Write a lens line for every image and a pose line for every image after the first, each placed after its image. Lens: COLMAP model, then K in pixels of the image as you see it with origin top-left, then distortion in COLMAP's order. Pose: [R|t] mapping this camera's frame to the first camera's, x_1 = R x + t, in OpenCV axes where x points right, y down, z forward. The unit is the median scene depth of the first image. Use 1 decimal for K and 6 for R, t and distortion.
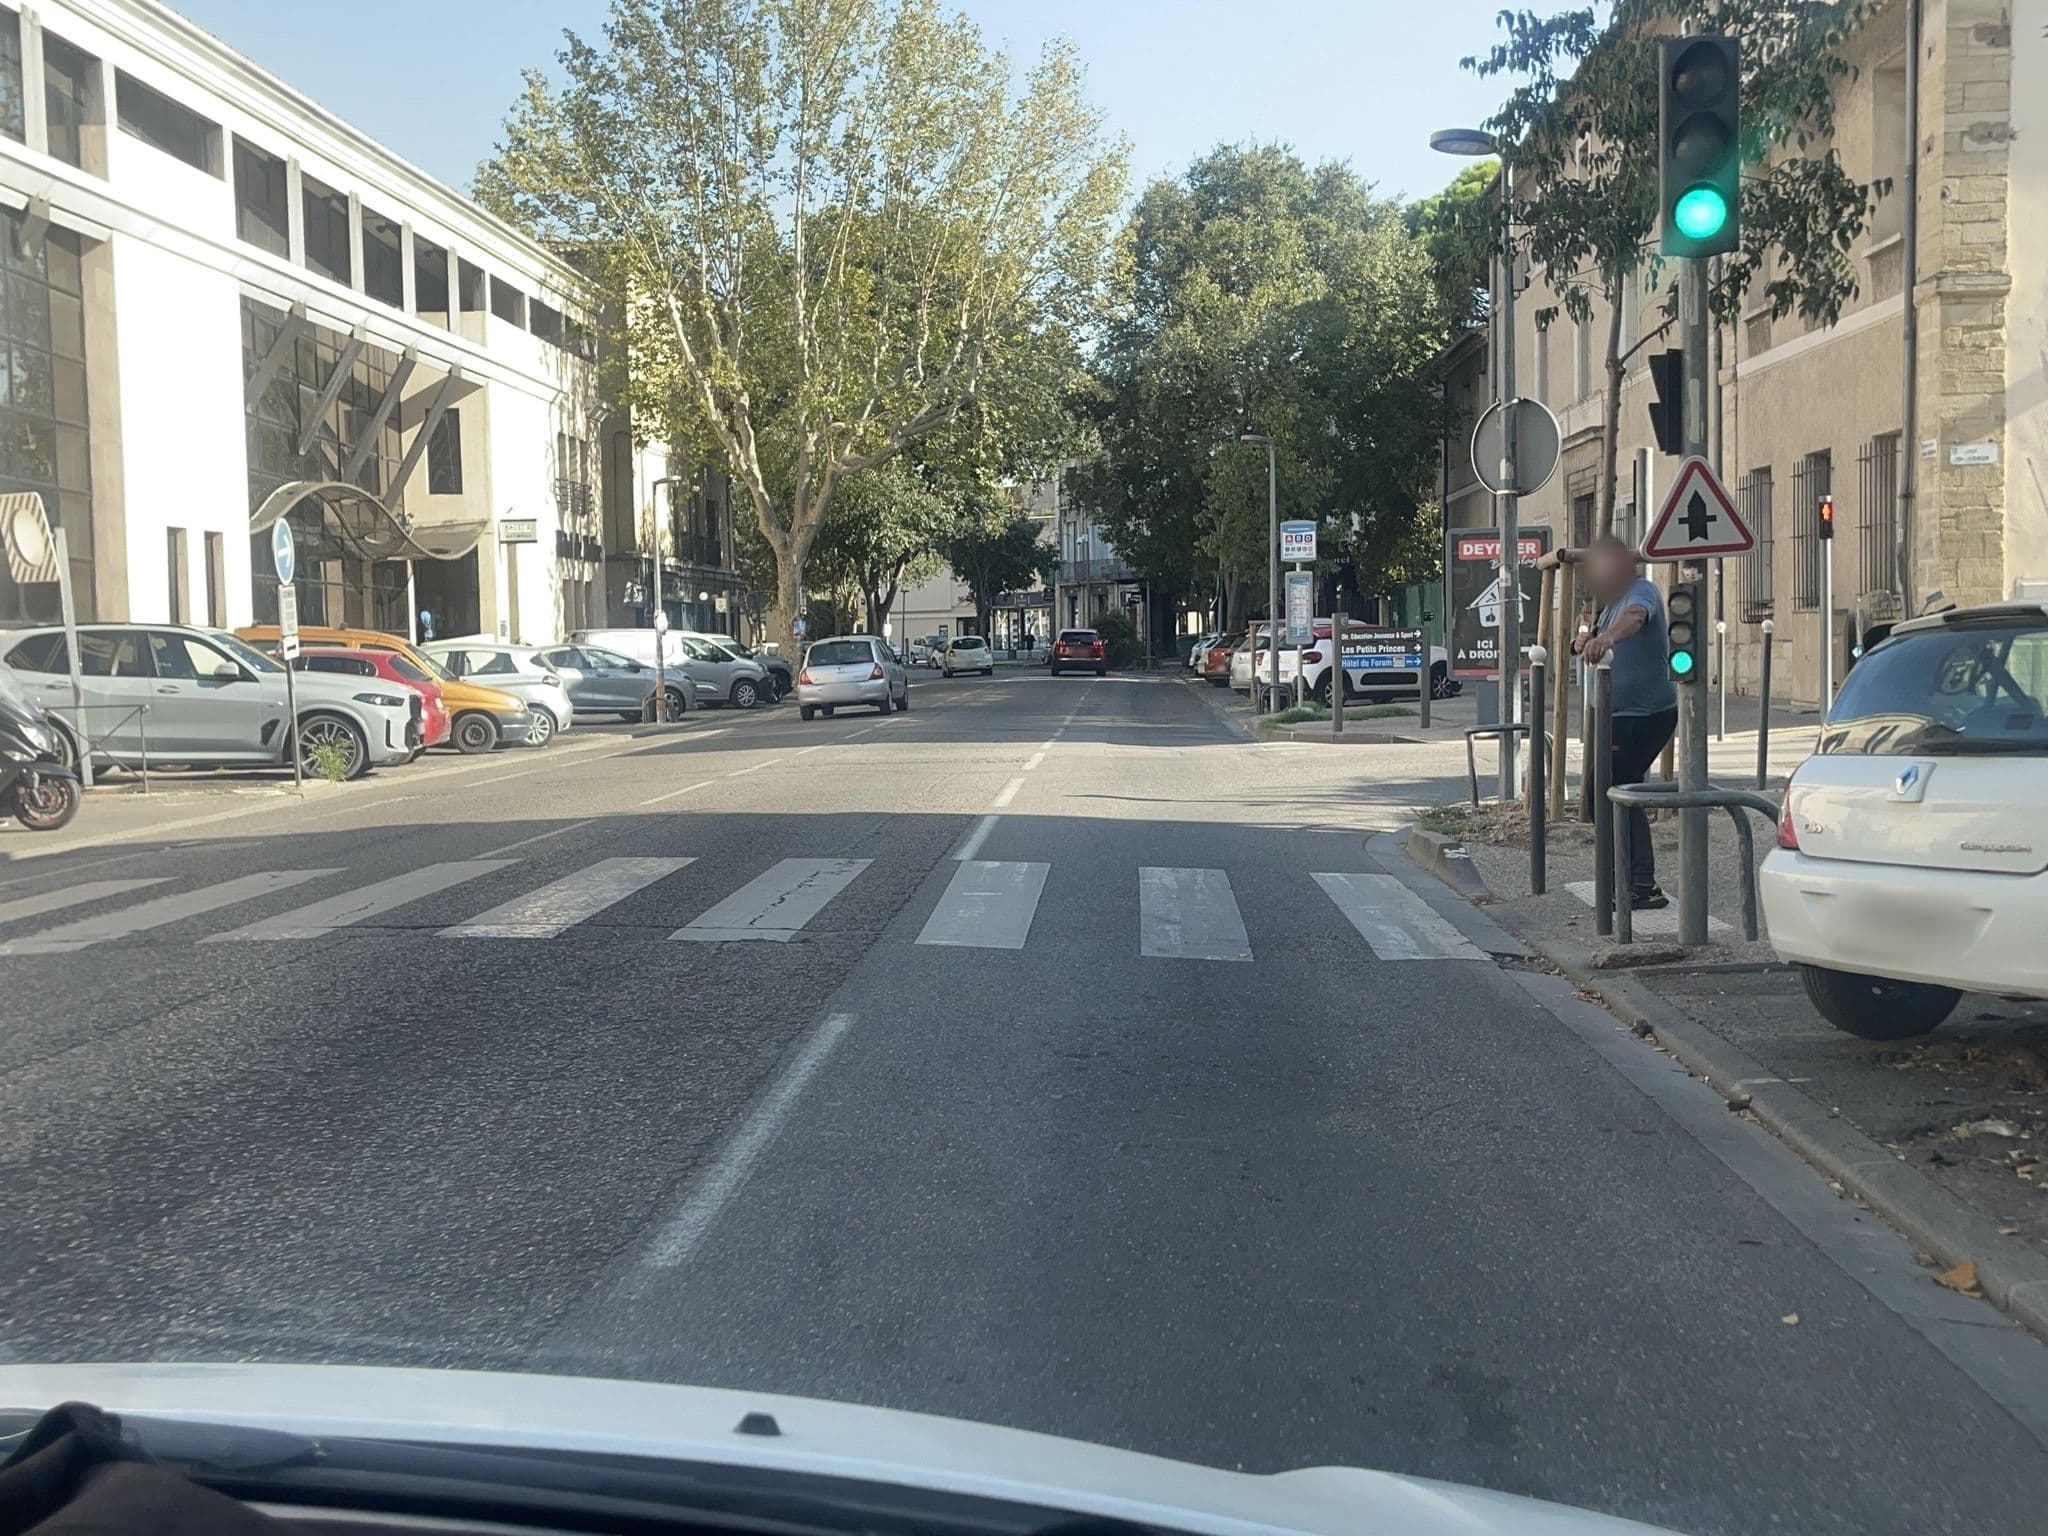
lens RADIAL K [[1722.1, 0, 1027.3], [0, 1722.1, 763.7], [0, 0, 1]] dist [-0.009994, -0.017453]
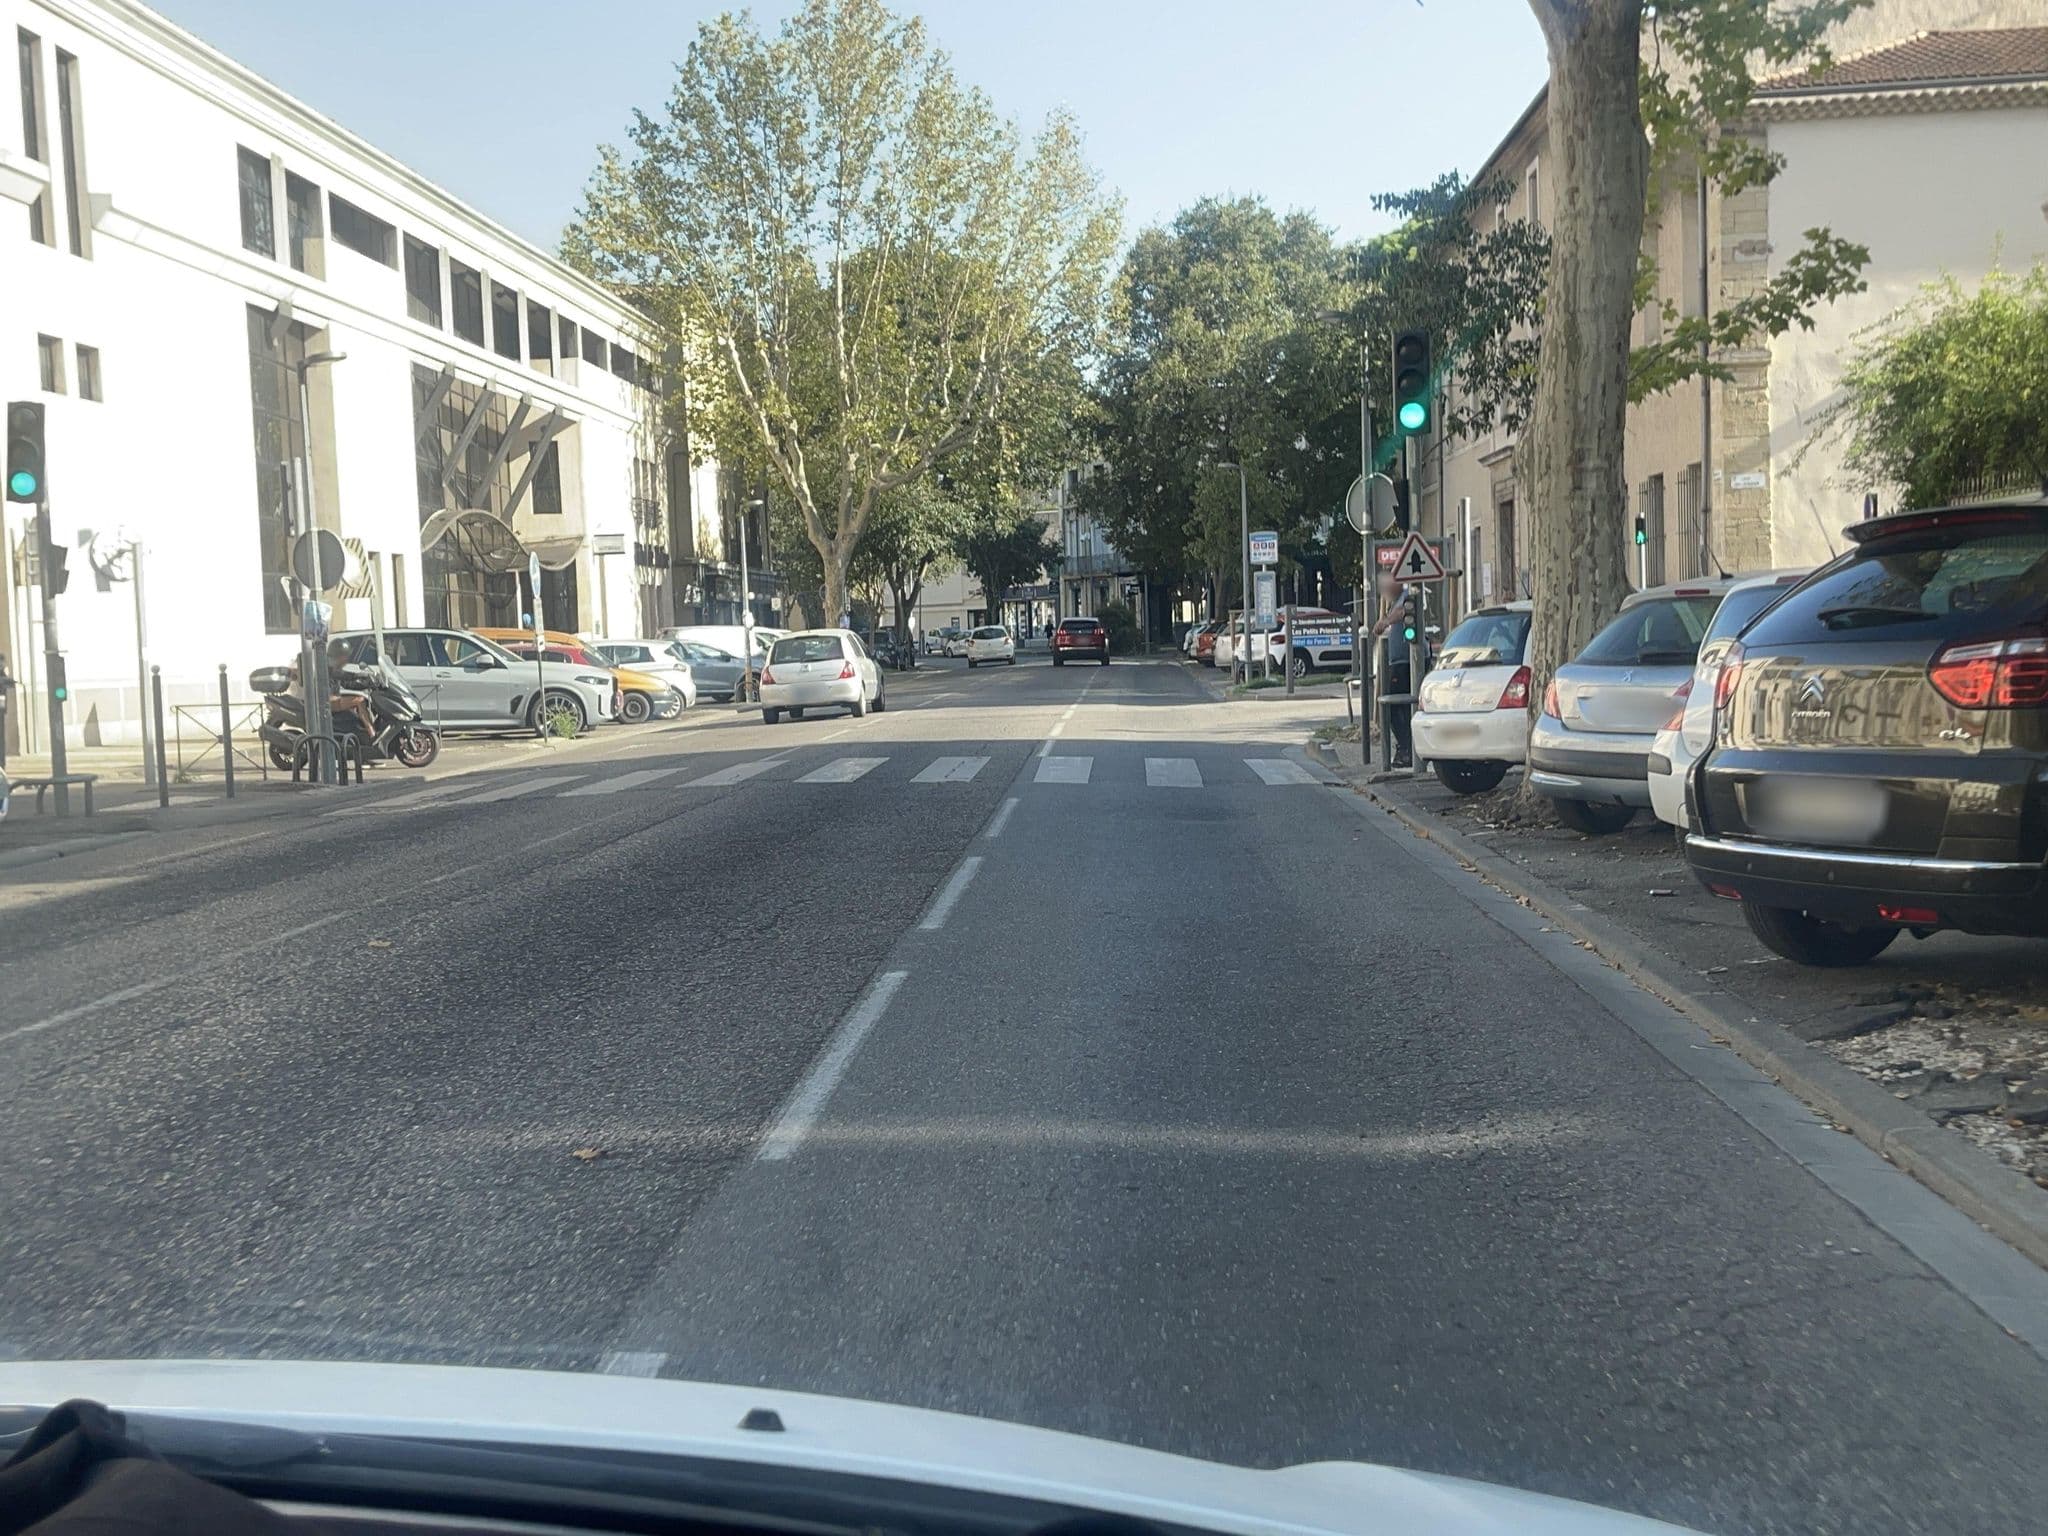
lens RADIAL K [[1722.1, 0, 1018.9], [0, 1722.1, 769.2], [0, 0, 1]] dist [-0.009994, -0.017453]
pose [[0.999840, -0.017152, -0.005130, -0.011919], [0.017197, 0.999813, 0.008816, 0.012025], [0.004978, -0.008902, 0.999948, -0.165072]]
